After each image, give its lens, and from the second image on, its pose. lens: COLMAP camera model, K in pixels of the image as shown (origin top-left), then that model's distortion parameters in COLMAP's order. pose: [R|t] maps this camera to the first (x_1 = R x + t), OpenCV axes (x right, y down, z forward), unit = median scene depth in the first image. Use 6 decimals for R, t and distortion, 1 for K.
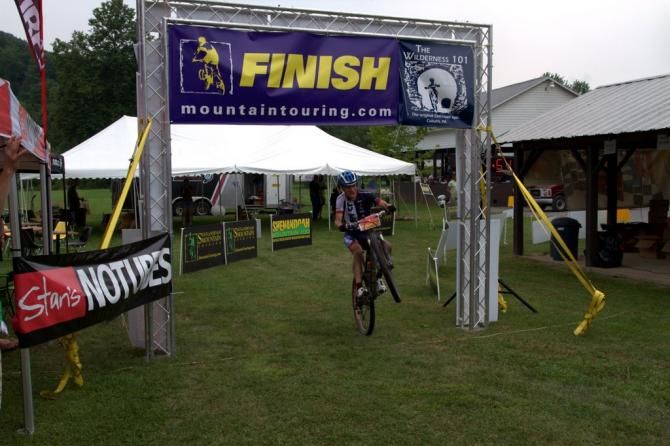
lens RADIAL K [[743.5, 0, 365.4], [0, 743.5, 223.4], [0, 0, 1]] dist [-0.003085, -0.001034]
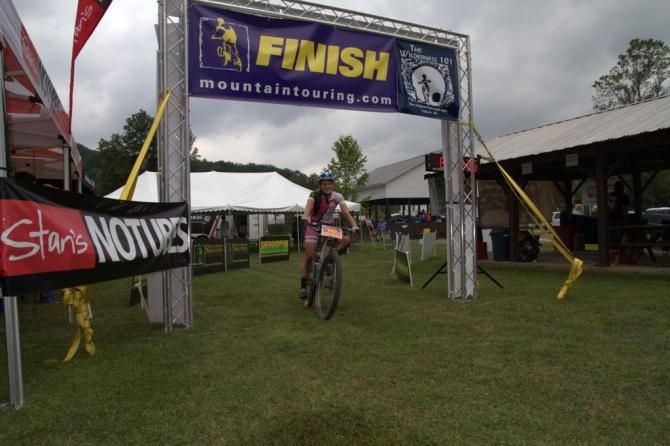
lens RADIAL K [[502.8, 0, 355.1], [0, 502.8, 224.7], [0, 0, 1]] dist [-0.094000, 0.002516]
pose [[0.996057, -0.019879, 0.086458, -0.089952], [0.025850, 0.997316, -0.068499, 0.086214], [-0.084864, 0.070464, 0.993898, 0.294686]]
